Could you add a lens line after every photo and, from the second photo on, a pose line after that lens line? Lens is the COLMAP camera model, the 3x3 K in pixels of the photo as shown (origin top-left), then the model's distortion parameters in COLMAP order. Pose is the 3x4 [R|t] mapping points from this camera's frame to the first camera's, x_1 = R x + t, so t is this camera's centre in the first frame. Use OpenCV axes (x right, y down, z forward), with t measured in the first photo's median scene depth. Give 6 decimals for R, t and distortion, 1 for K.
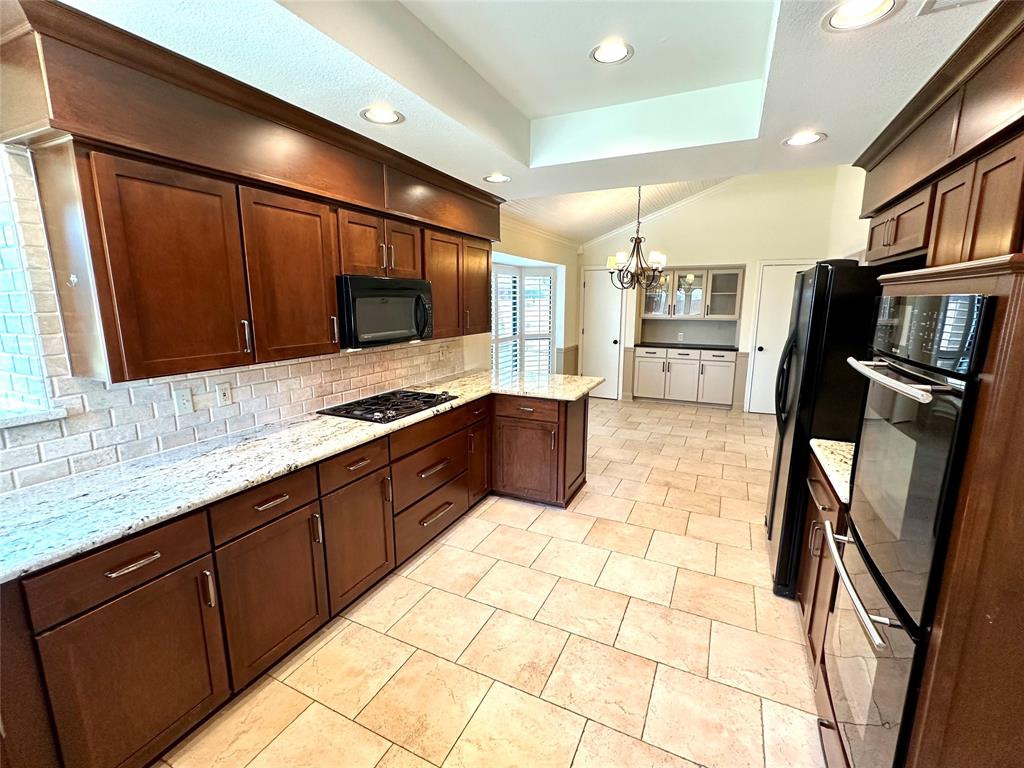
lens RADIAL K [[447.8, 0, 512.0], [0, 447.8, 384.0], [0, 0, 1]] dist [-0.001218, -0.000459]
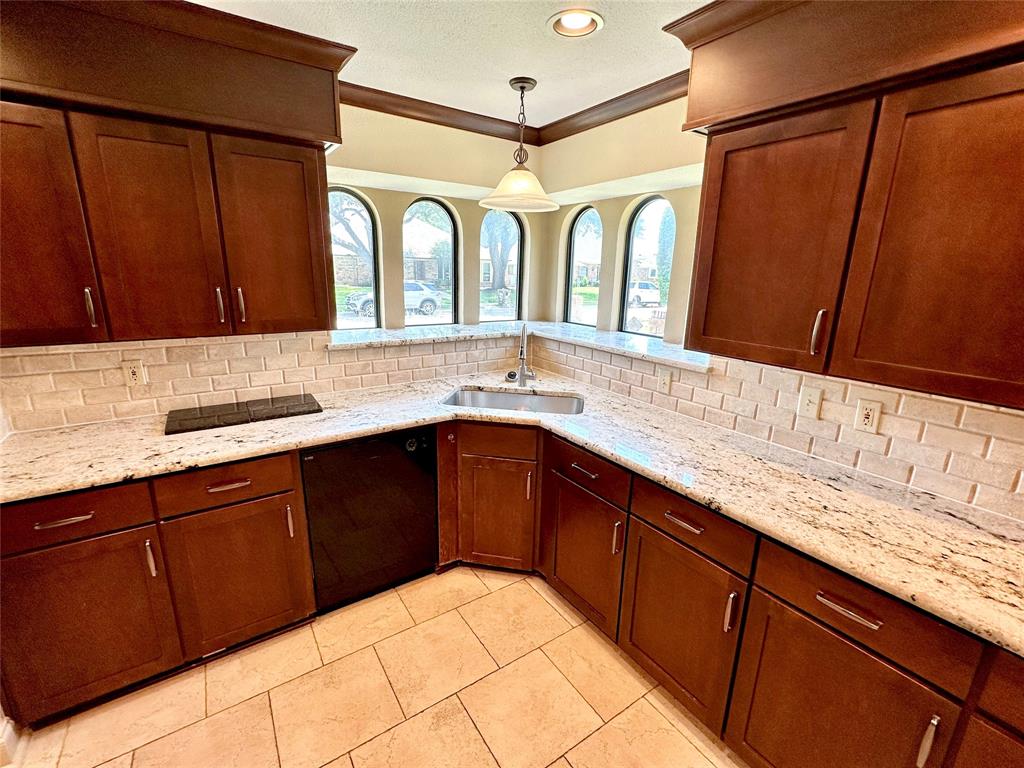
lens RADIAL K [[447.8, 0, 512.0], [0, 447.8, 384.0], [0, 0, 1]] dist [-0.001218, -0.000459]
pose [[-0.503335, 0.204359, -0.839578, 0.260573], [-0.180616, 0.925286, 0.333501, -0.185468], [0.845004, 0.319504, -0.428819, 0.956457]]
